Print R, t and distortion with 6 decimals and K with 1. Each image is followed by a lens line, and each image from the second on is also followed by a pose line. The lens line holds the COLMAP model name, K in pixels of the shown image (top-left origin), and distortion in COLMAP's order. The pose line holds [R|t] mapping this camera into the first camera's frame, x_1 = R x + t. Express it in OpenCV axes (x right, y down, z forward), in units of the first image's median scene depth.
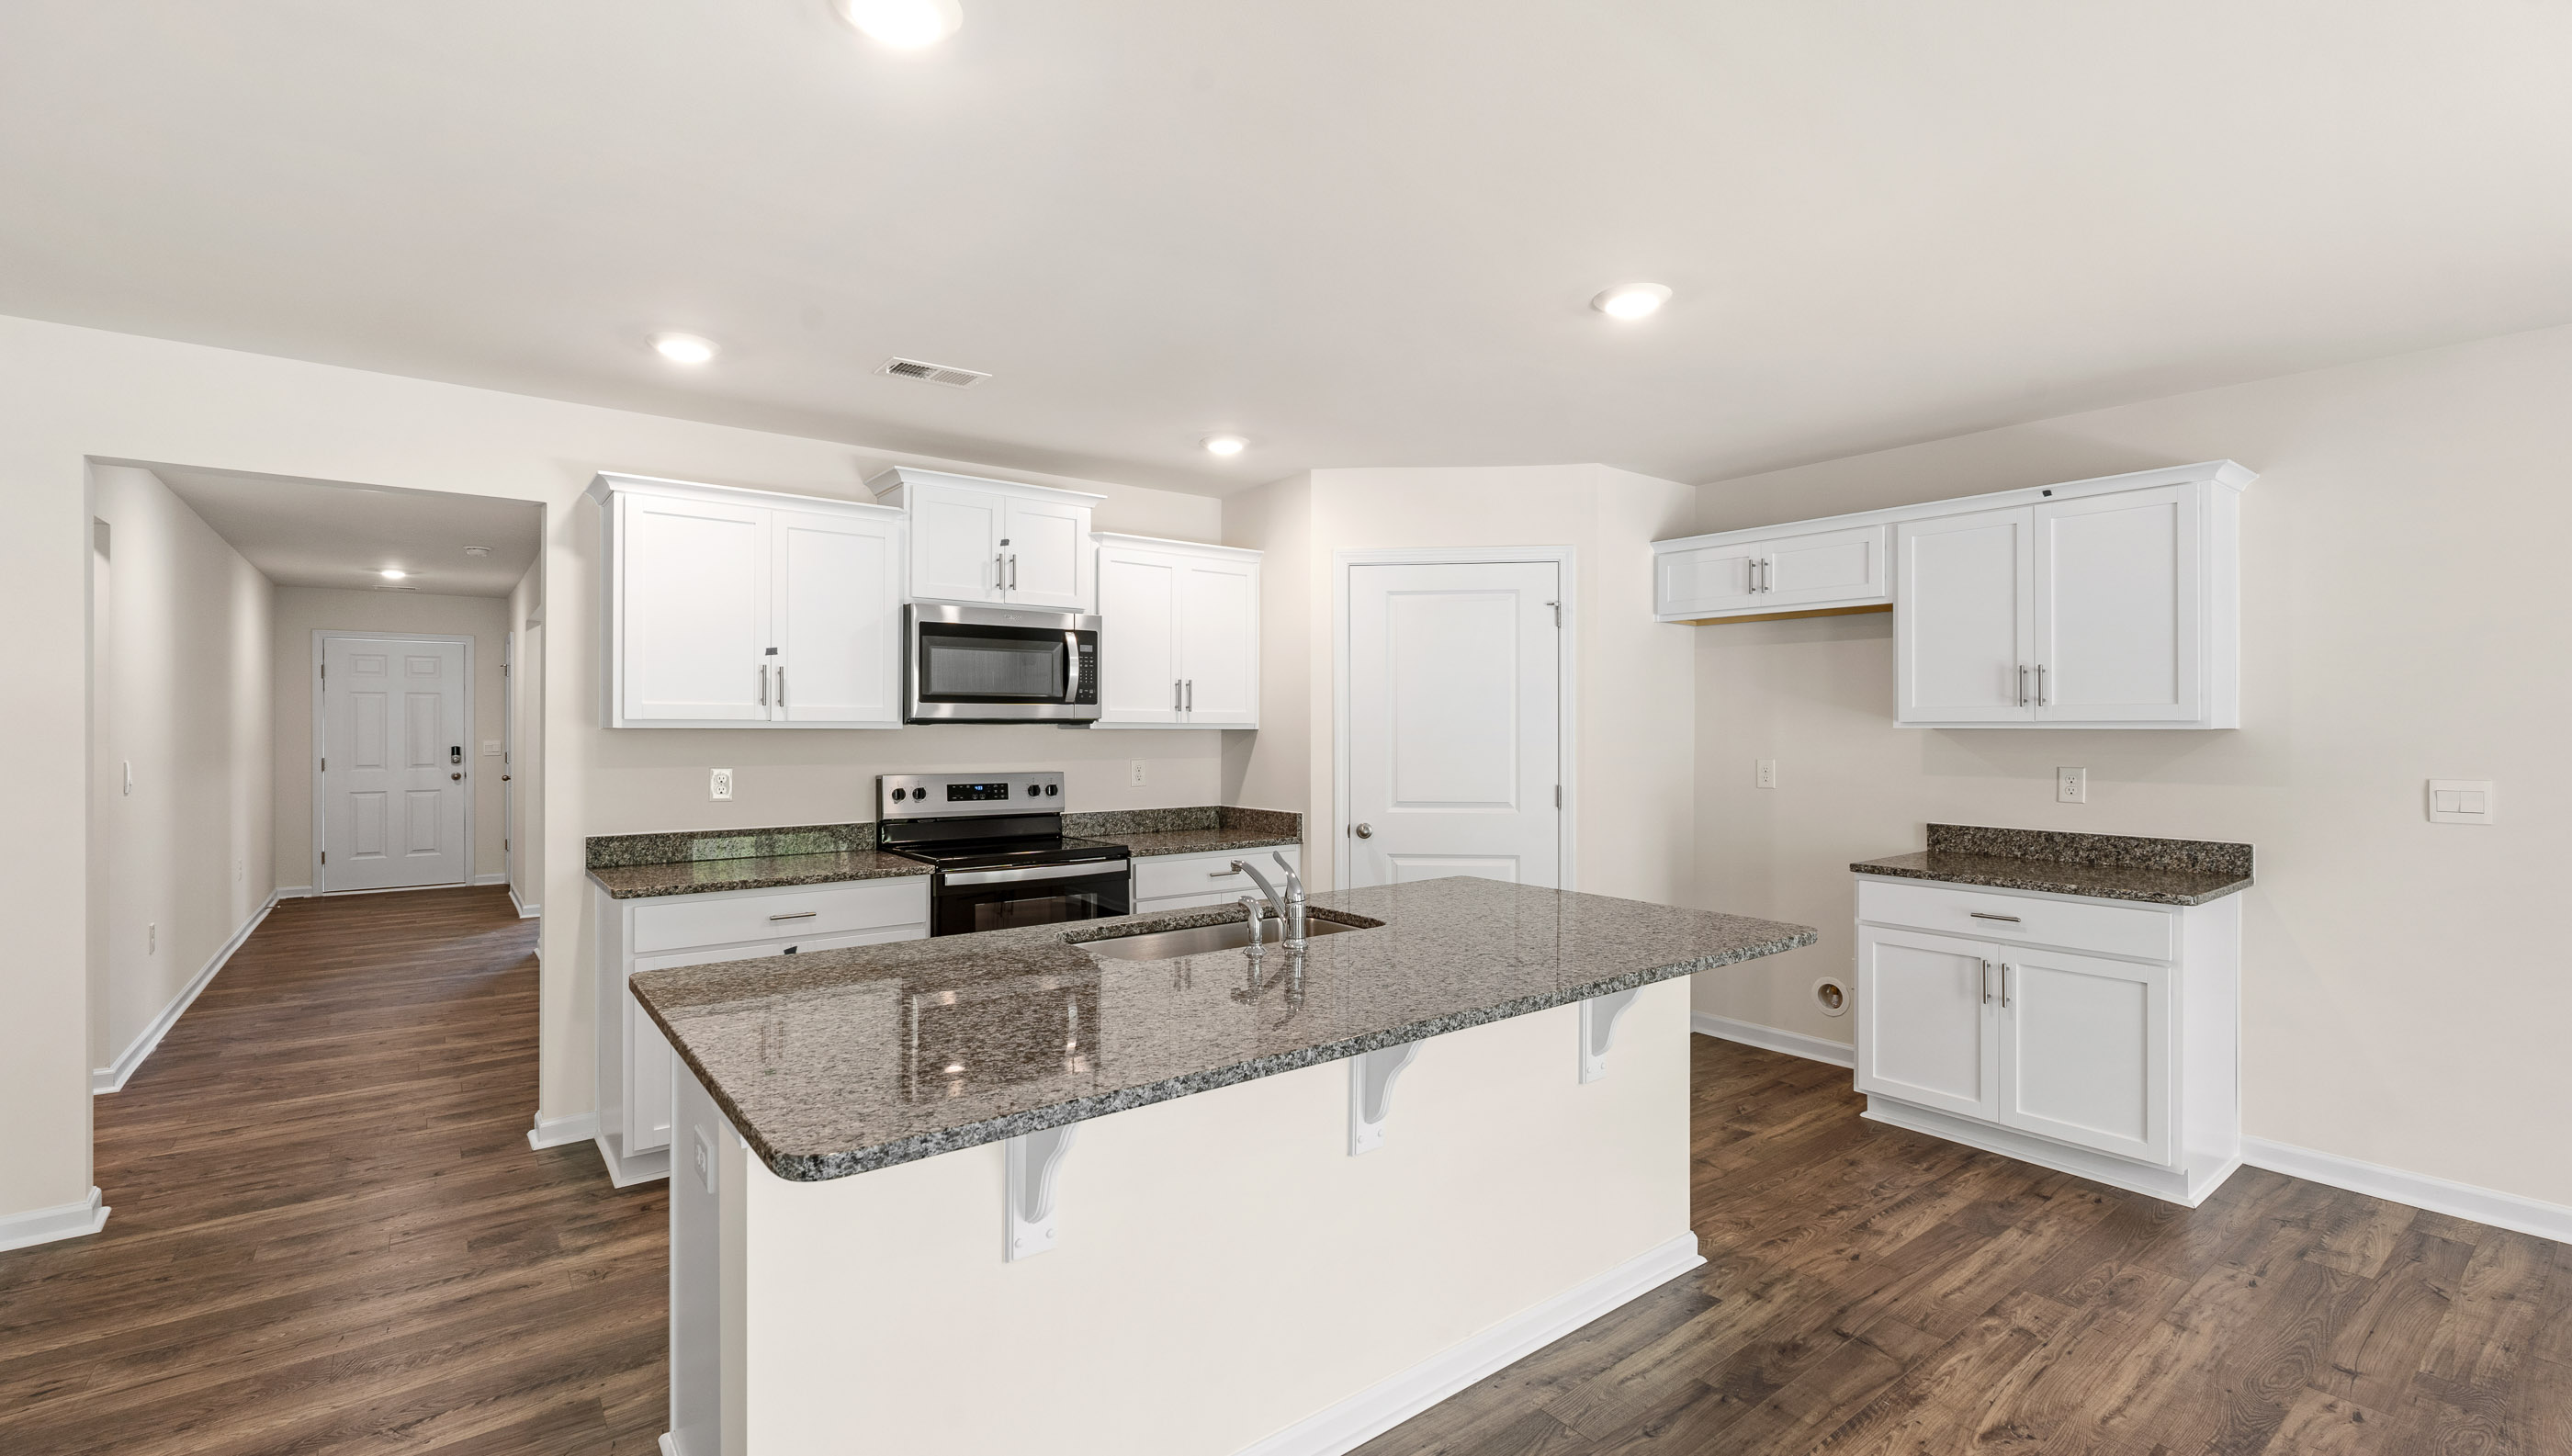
lens RADIAL K [[1115.3, 0, 1296.1], [0, 1115.3, 720.8], [0, 0, 1]] dist [0.001067, -0.000835]
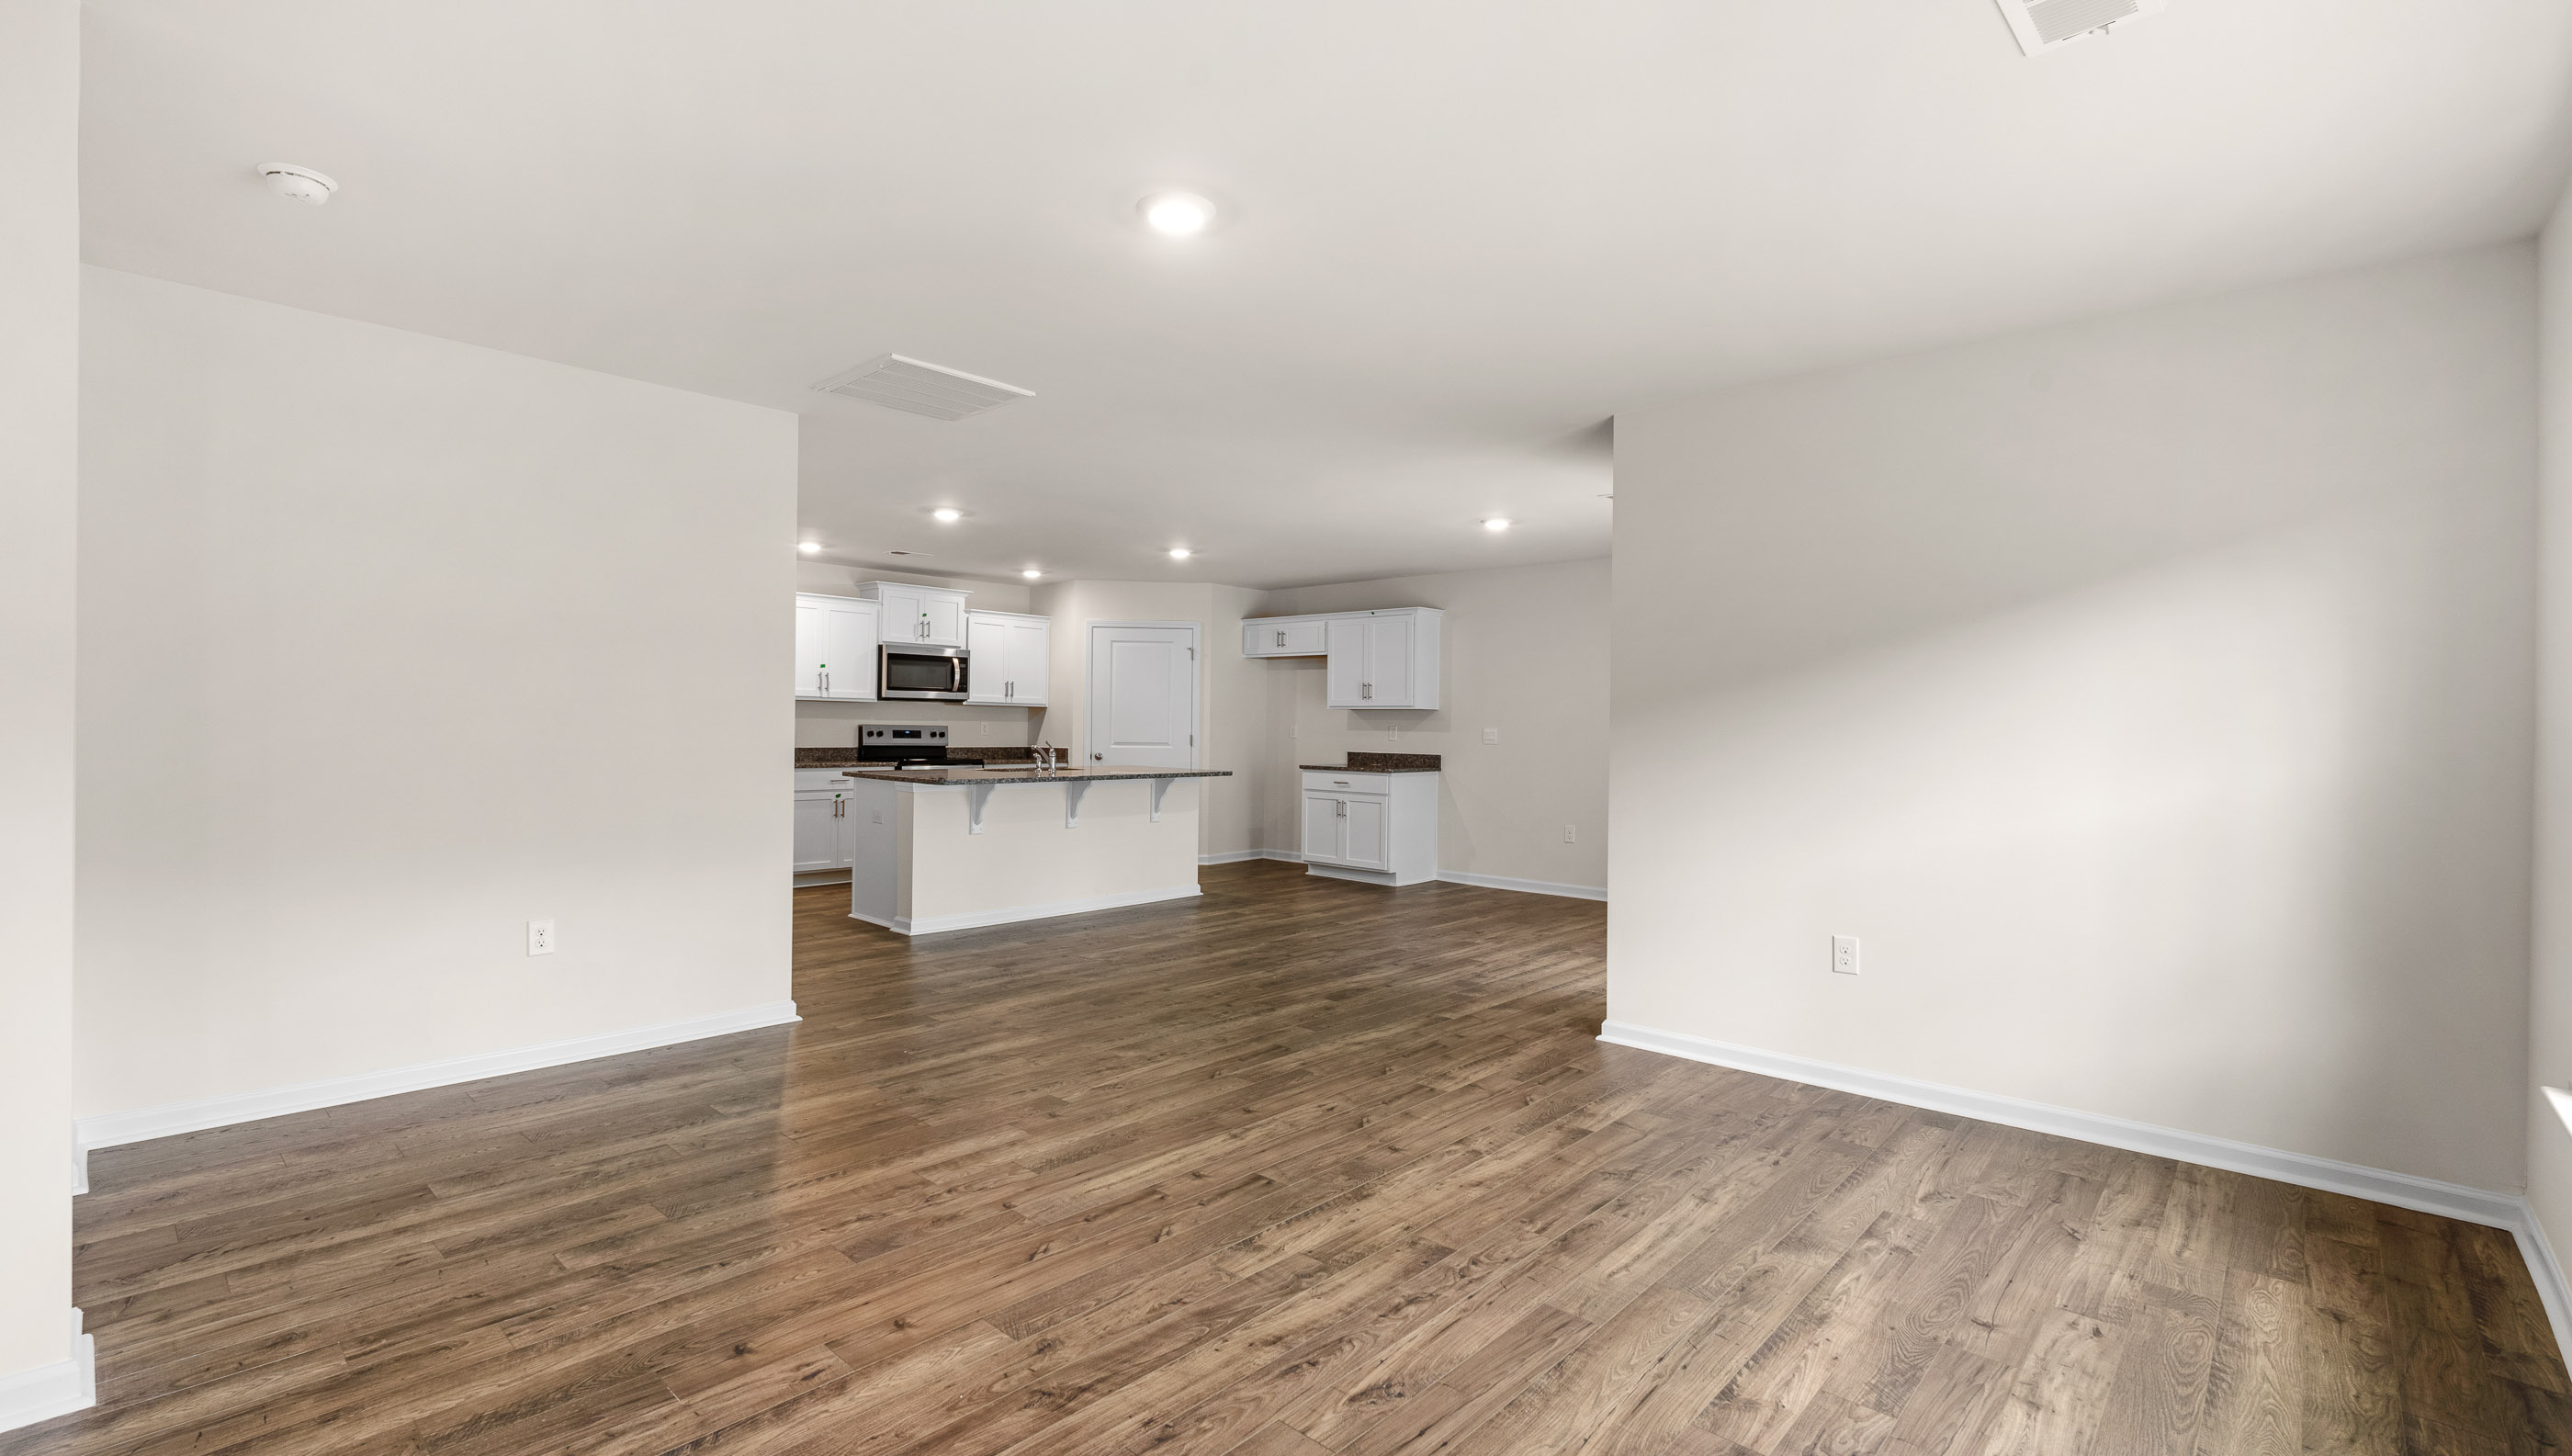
lens RADIAL K [[1115.3, 0, 1286.8], [0, 1115.3, 737.8], [0, 0, 1]] dist [0.001067, -0.000835]
pose [[0.984746, 0.011346, 0.173629, 0.050859], [-0.013493, 0.999846, 0.011190, 0.039653], [-0.173475, -0.013362, 0.984748, -1.206724]]
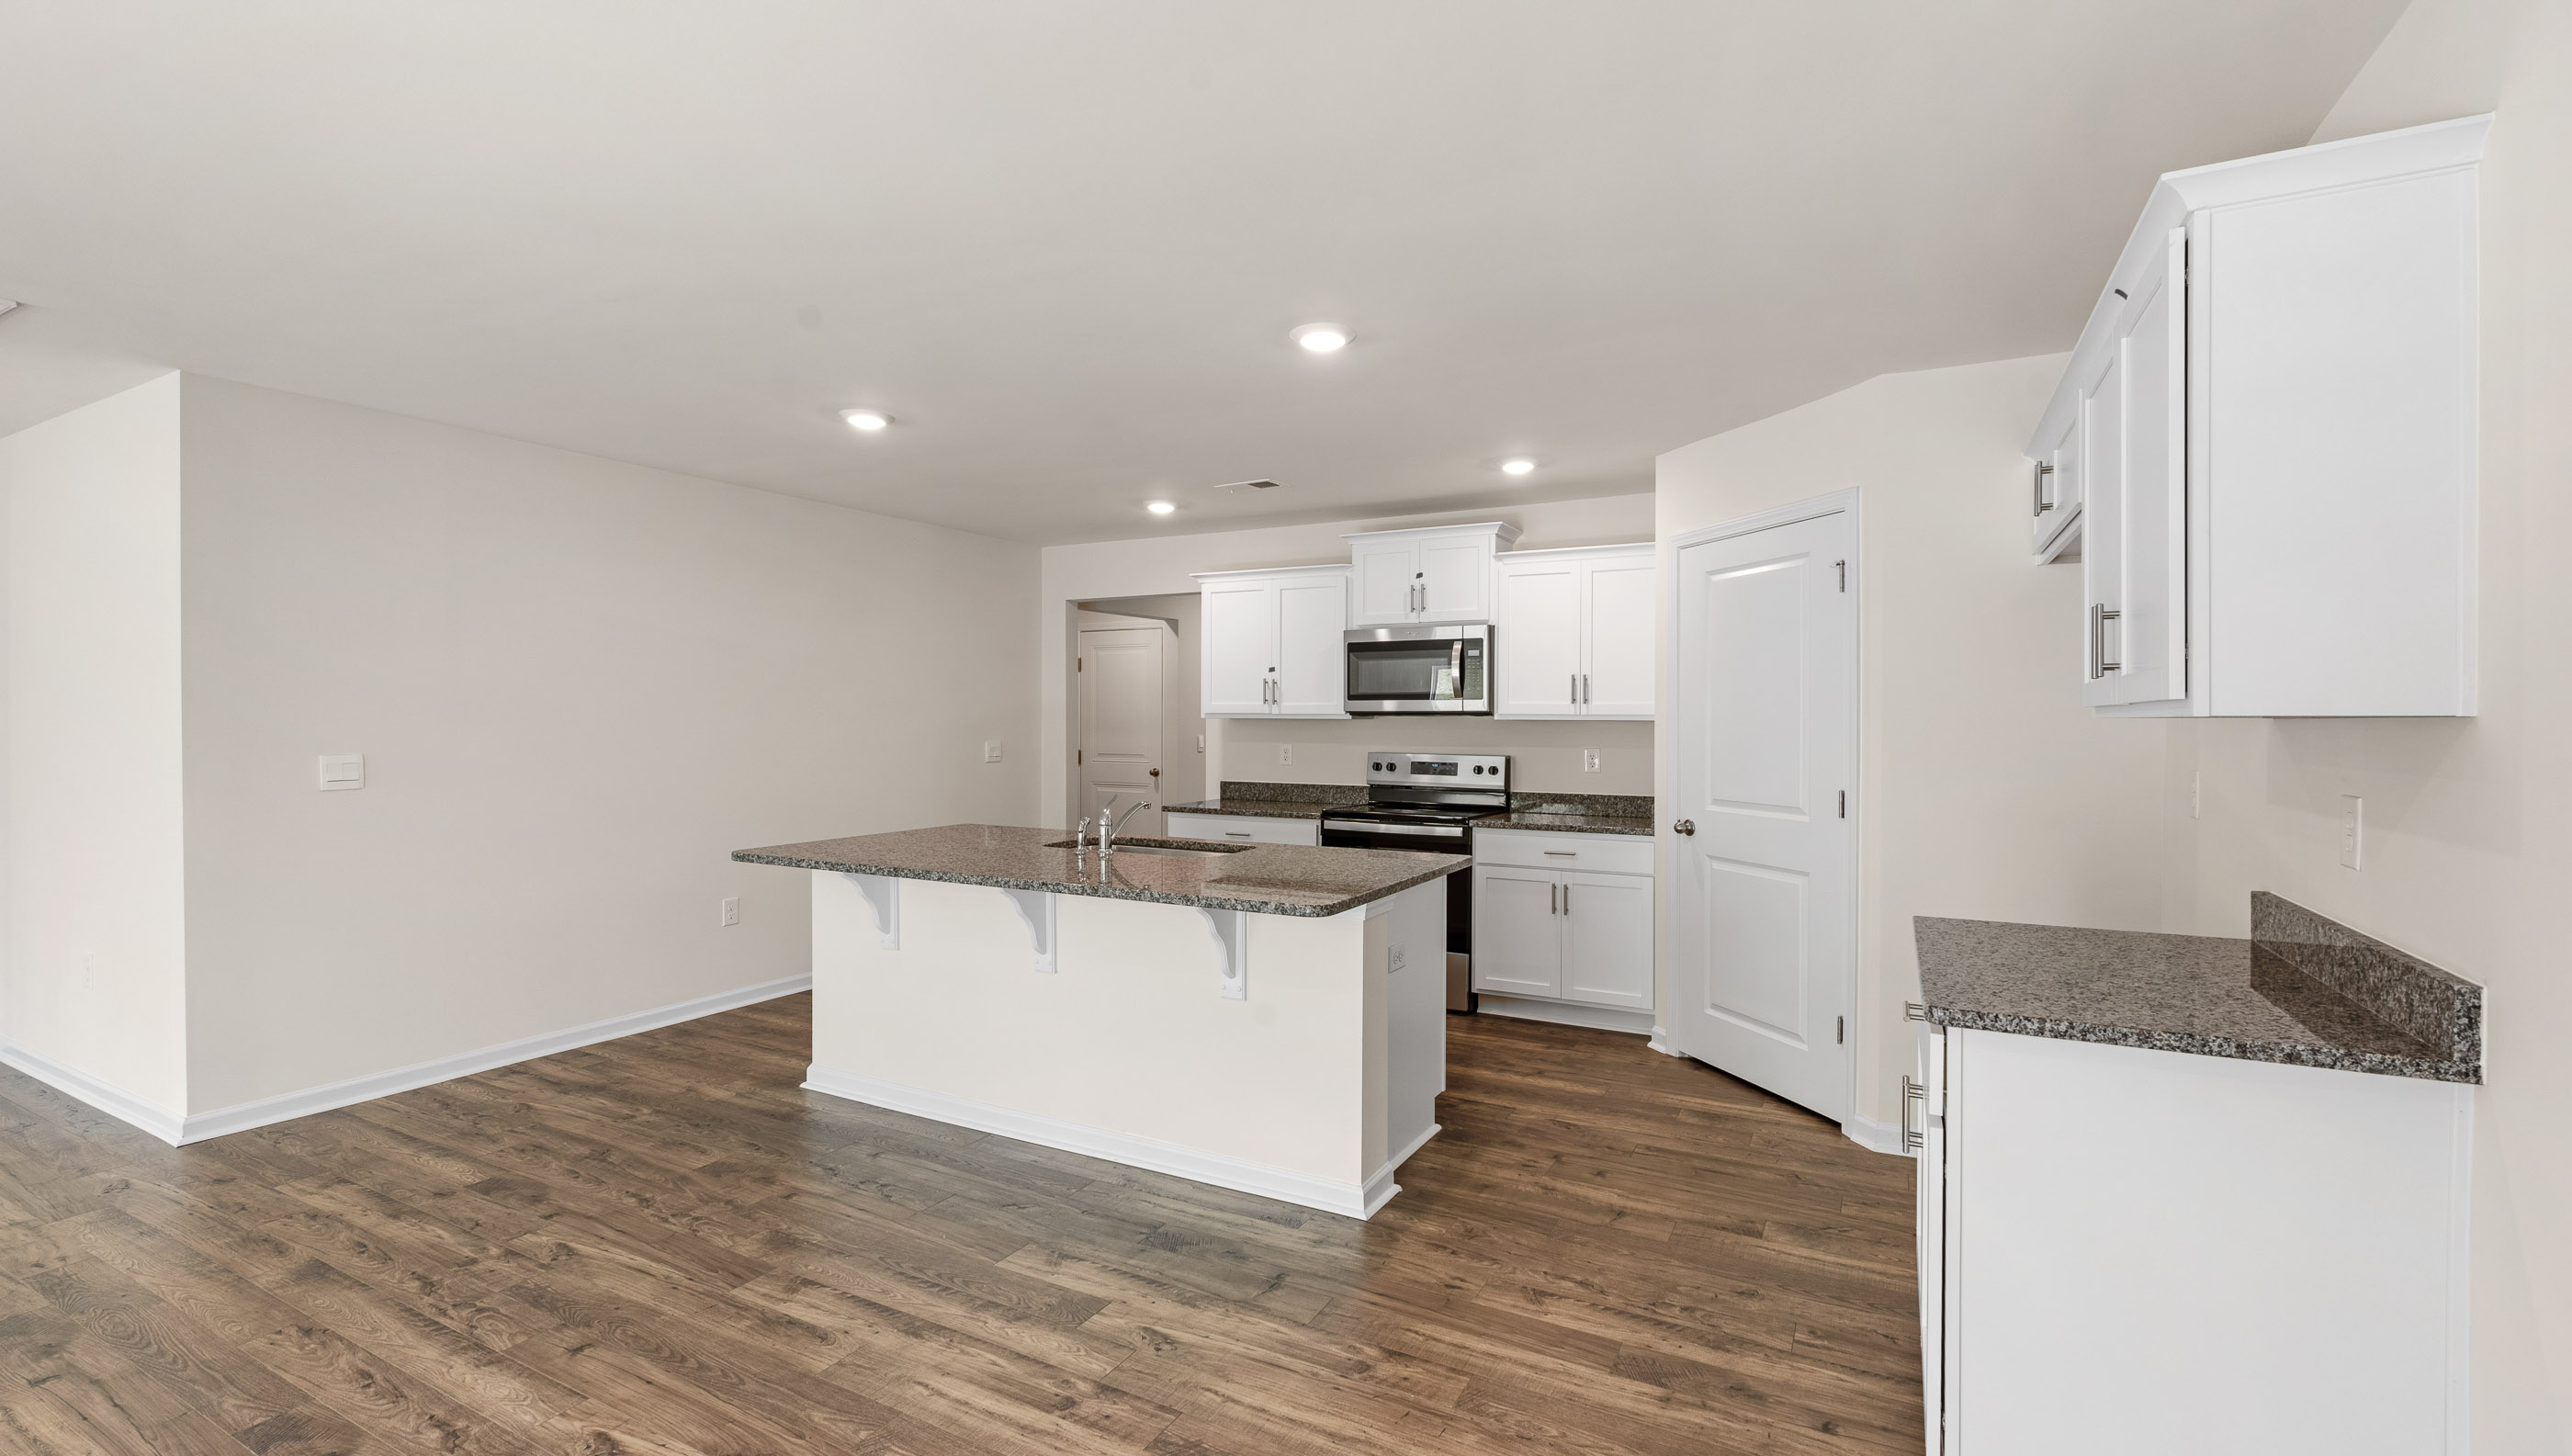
lens RADIAL K [[1115.3, 0, 1281.1], [0, 1115.3, 720.7], [0, 0, 1]] dist [0.001067, -0.000835]
pose [[0.399217, -0.000139, -0.916857, 0.867750], [-0.002129, 0.999997, -0.001079, 0.010623], [0.916854, 0.002382, 0.399215, 0.338046]]
